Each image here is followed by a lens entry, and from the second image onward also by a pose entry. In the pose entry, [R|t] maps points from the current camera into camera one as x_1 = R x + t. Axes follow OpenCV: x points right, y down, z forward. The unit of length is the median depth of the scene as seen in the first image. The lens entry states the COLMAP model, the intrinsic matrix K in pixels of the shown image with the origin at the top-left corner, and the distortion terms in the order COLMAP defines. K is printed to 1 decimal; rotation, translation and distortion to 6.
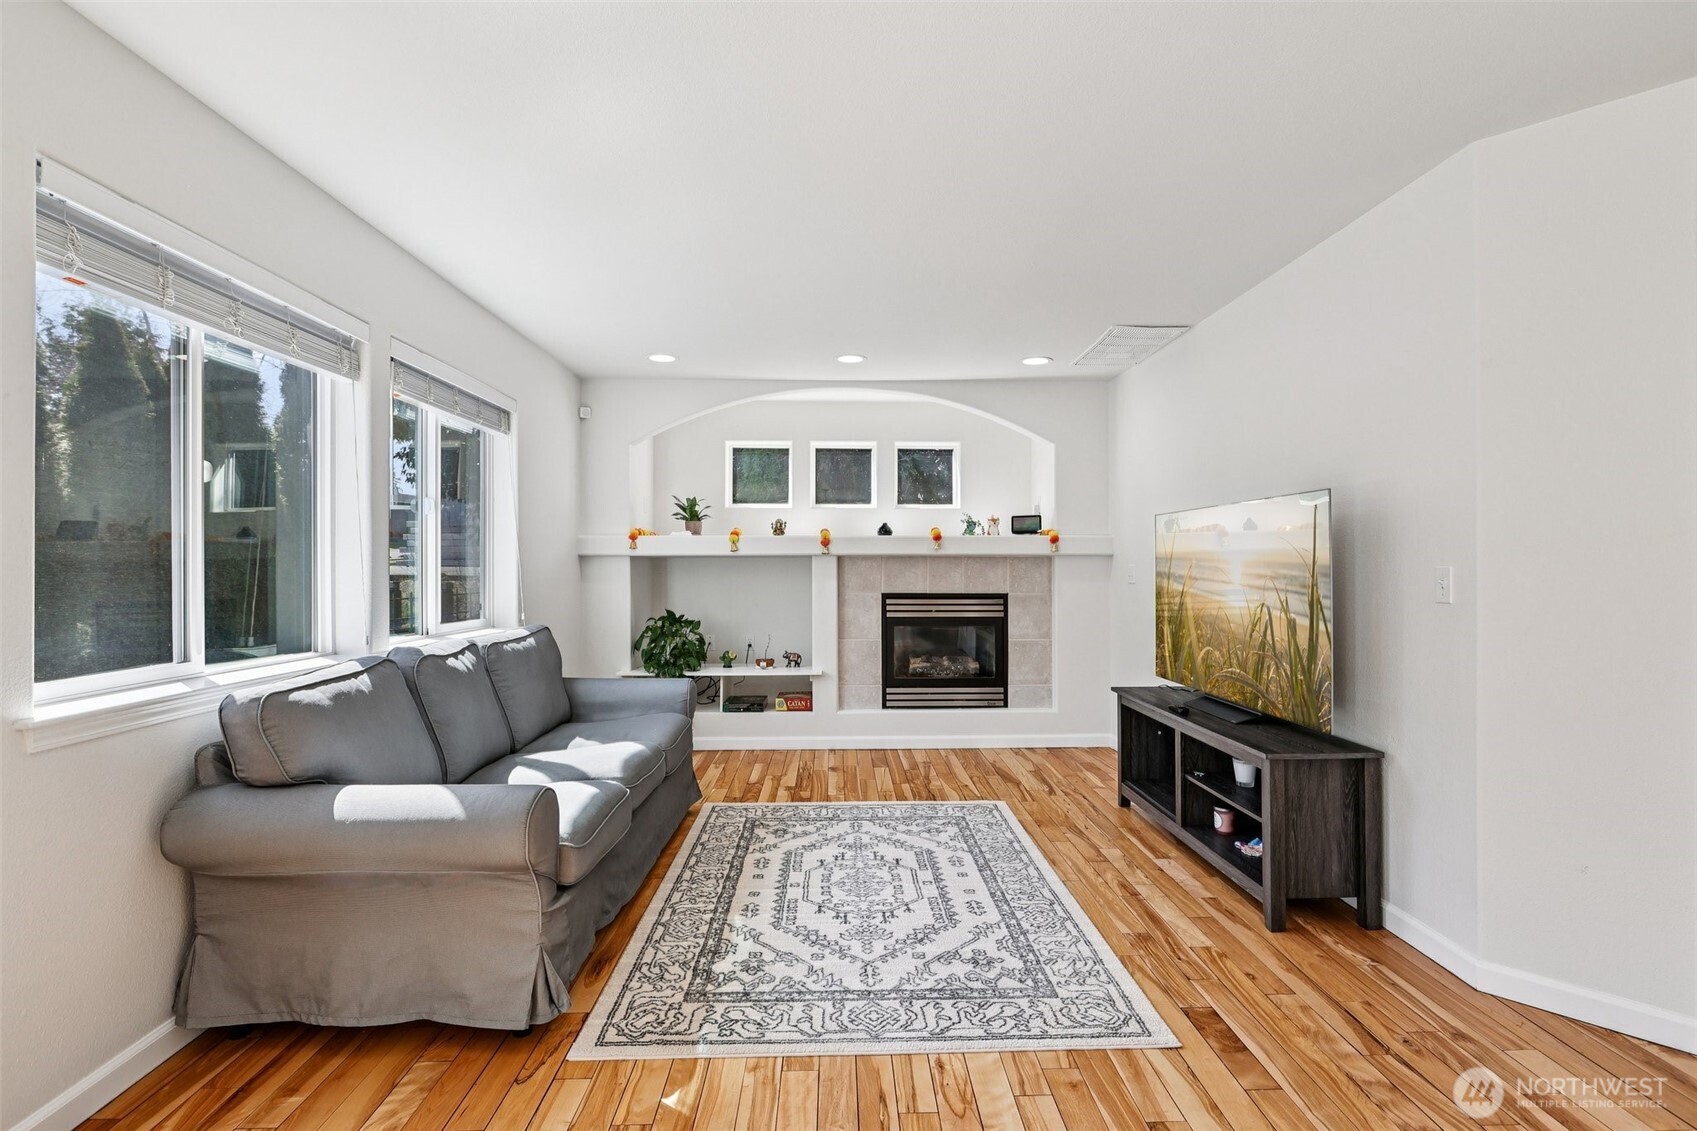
lens RADIAL K [[828.4, 0, 862.7], [0, 828.4, 565.1], [0, 0, 1]] dist [0.000420, 0.000147]
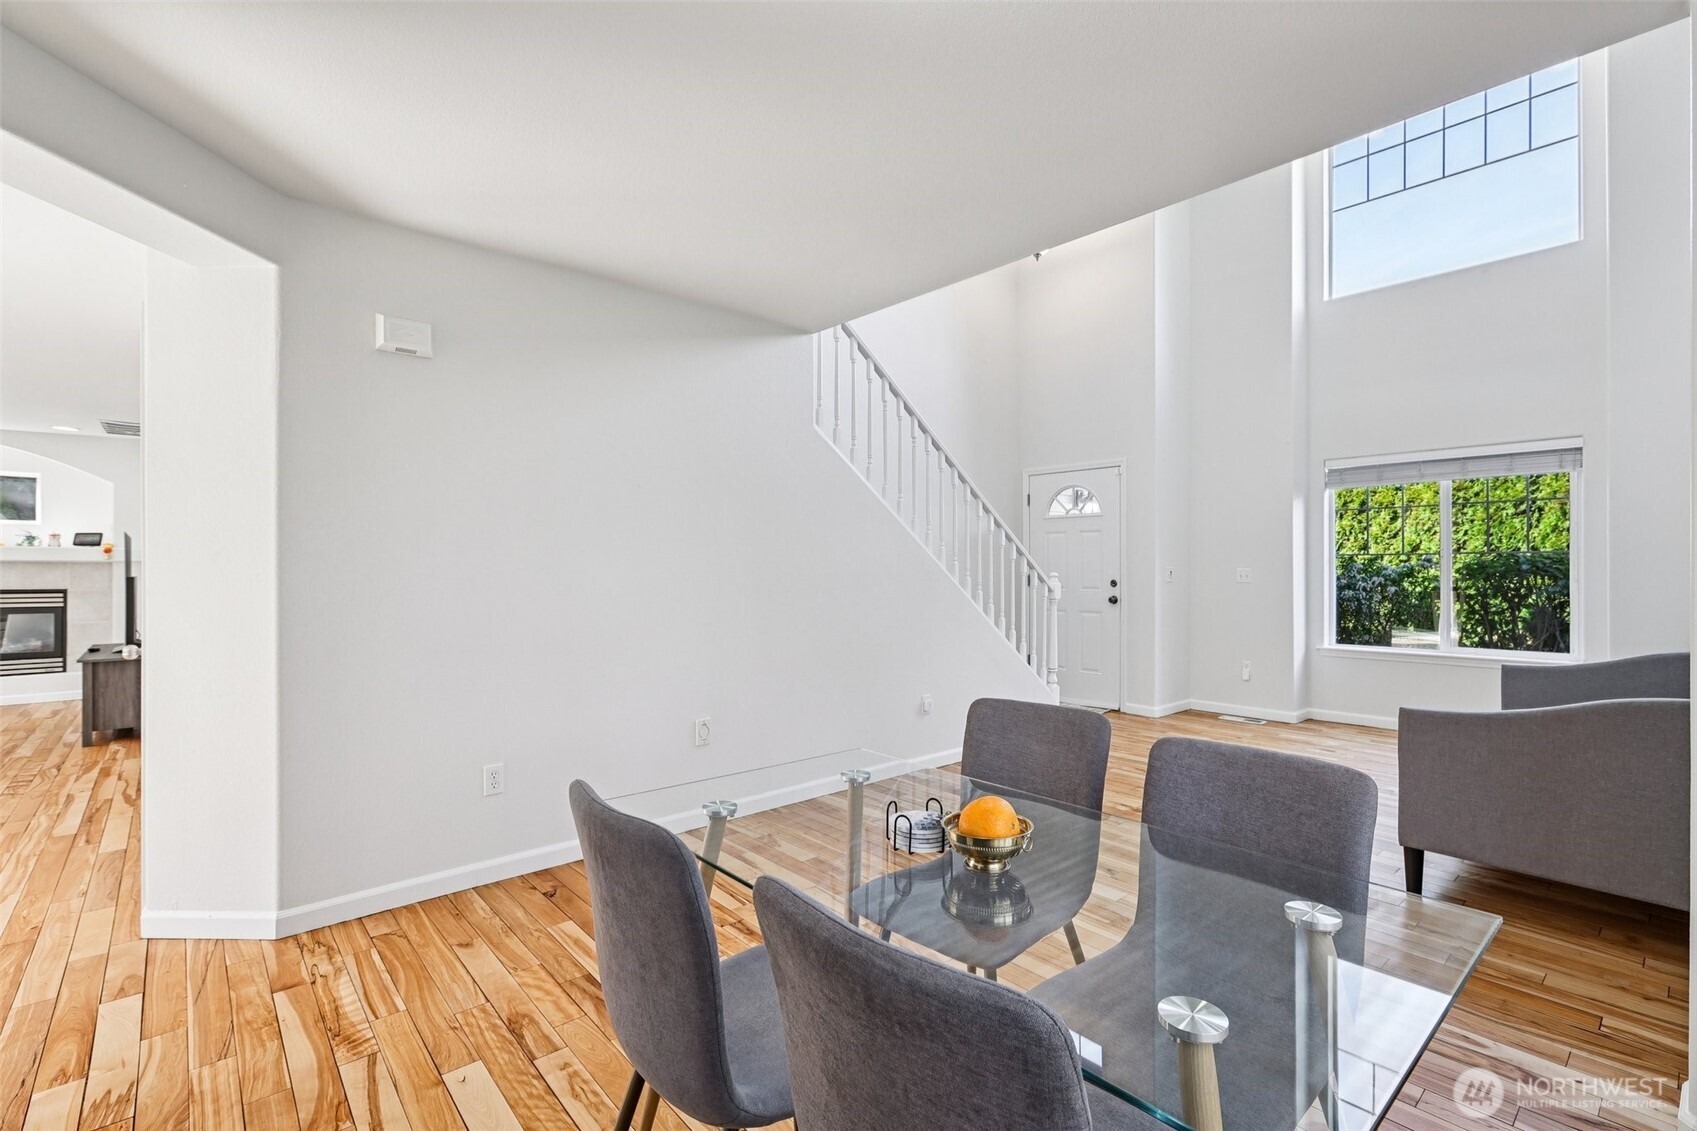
lens RADIAL K [[768.5, 0, 851.3], [0, 768.5, 565.8], [0, 0, 1]] dist [0.004042, 0.000905]
pose [[0.769540, 0.003092, 0.638591, 0.476668], [-0.000271, 0.999990, -0.004516, 0.001019], [-0.638598, 0.003302, 0.769533, -1.090423]]
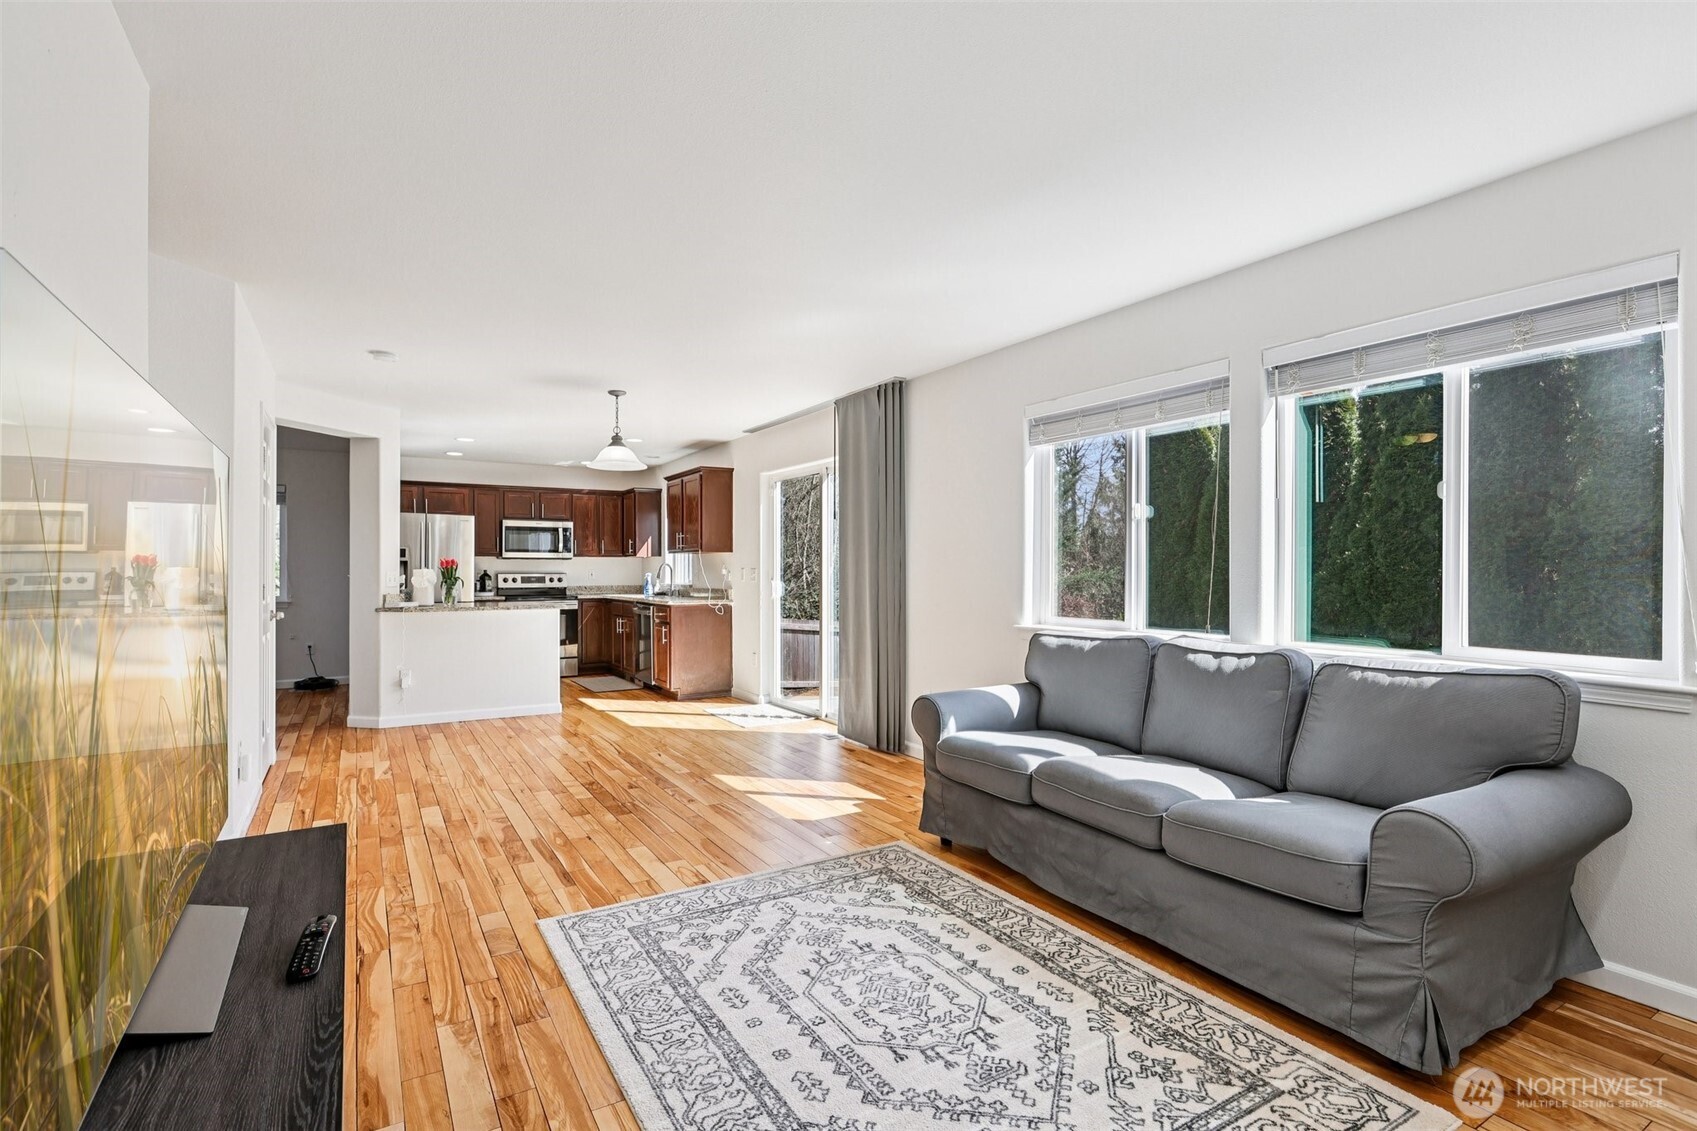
lens RADIAL K [[828.4, 0, 859.2], [0, 828.4, 571.1], [0, 0, 1]] dist [0.000420, 0.000147]
pose [[-0.872553, 0.004136, -0.488501, 0.411141], [0.002528, 0.999989, 0.003951, -0.000357], [0.488512, 0.002213, -0.872554, 1.723324]]
